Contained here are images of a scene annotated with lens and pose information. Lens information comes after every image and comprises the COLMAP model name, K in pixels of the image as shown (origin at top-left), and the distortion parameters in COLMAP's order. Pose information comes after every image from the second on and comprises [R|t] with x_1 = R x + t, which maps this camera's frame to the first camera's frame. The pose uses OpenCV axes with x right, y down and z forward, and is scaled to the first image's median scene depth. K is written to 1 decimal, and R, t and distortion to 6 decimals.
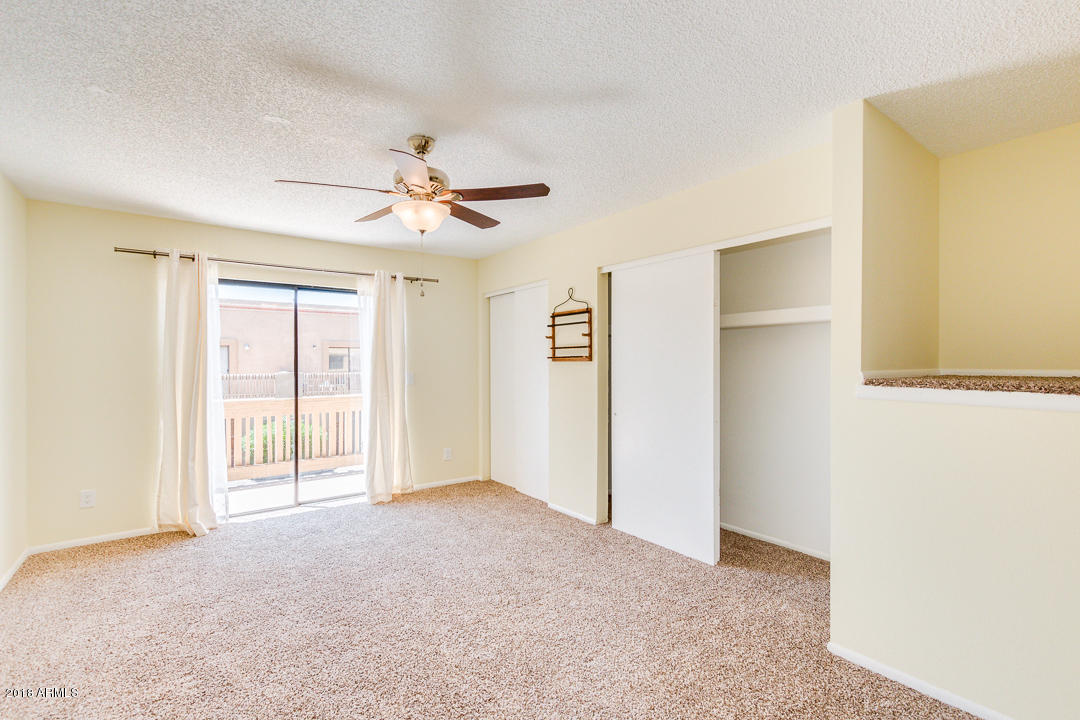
lens RADIAL K [[493.1, 0, 543.5], [0, 493.1, 359.3], [0, 0, 1]] dist [0.001550, -0.000373]
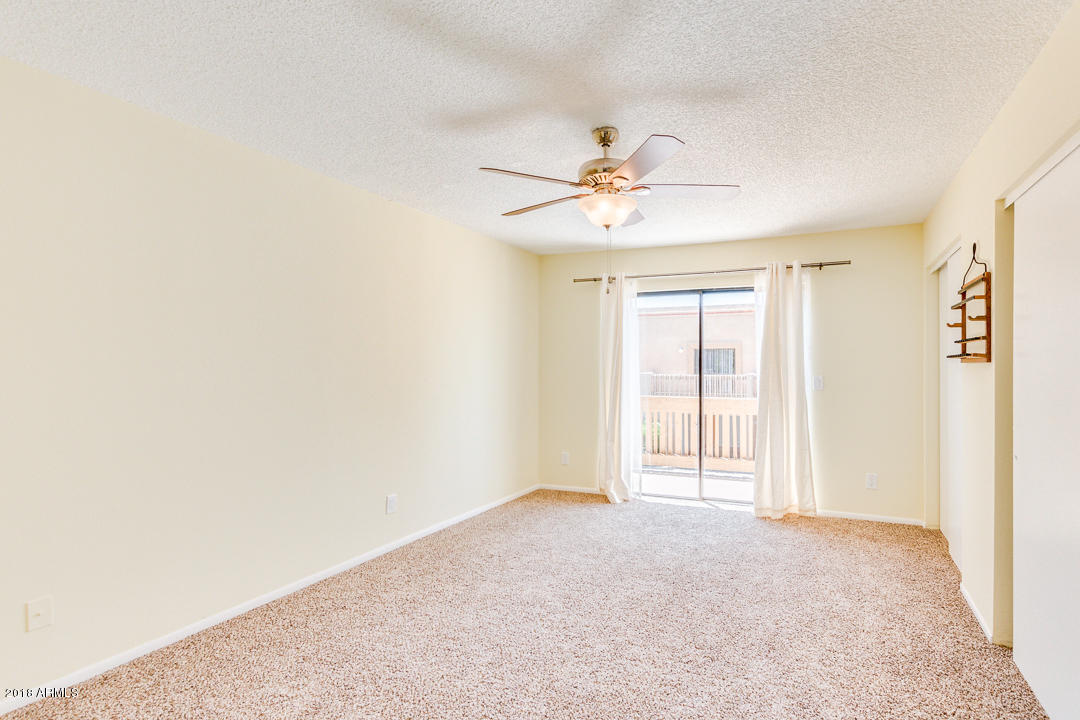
lens RADIAL K [[493.1, 0, 543.5], [0, 493.1, 361.2], [0, 0, 1]] dist [0.001550, -0.000373]
pose [[0.534285, 0.000122, -0.845304, 0.225992], [0.001278, 0.999999, 0.000952, 0.000972], [0.845303, -0.001589, 0.534285, 0.173659]]
